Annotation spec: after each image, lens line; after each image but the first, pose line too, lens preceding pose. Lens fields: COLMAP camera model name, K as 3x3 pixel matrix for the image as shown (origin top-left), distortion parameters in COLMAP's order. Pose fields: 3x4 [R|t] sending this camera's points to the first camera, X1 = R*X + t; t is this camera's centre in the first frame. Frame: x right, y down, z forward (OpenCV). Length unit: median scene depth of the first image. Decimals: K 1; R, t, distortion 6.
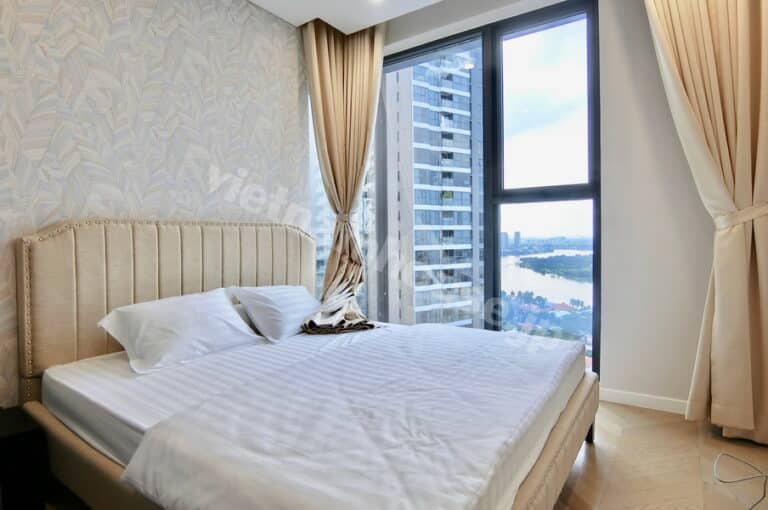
lens RADIAL K [[419.3, 0, 370.6], [0, 419.3, 252.9], [0, 0, 1]] dist [-0.015842, -0.000529]
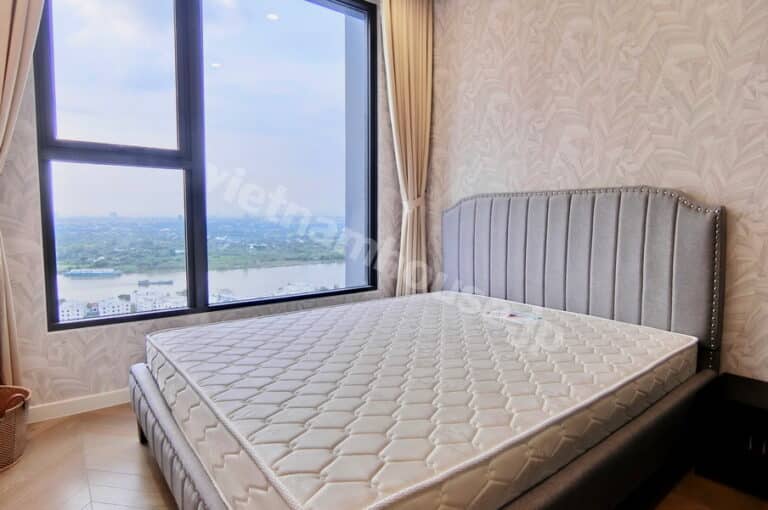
lens RADIAL K [[419.3, 0, 370.6], [0, 419.3, 252.9], [0, 0, 1]] dist [-0.015842, -0.000529]
pose [[-0.288469, 0.072650, -0.954729, 0.453974], [-0.051468, 0.994499, 0.091227, -0.036433], [0.956105, 0.075454, -0.283143, 0.674896]]
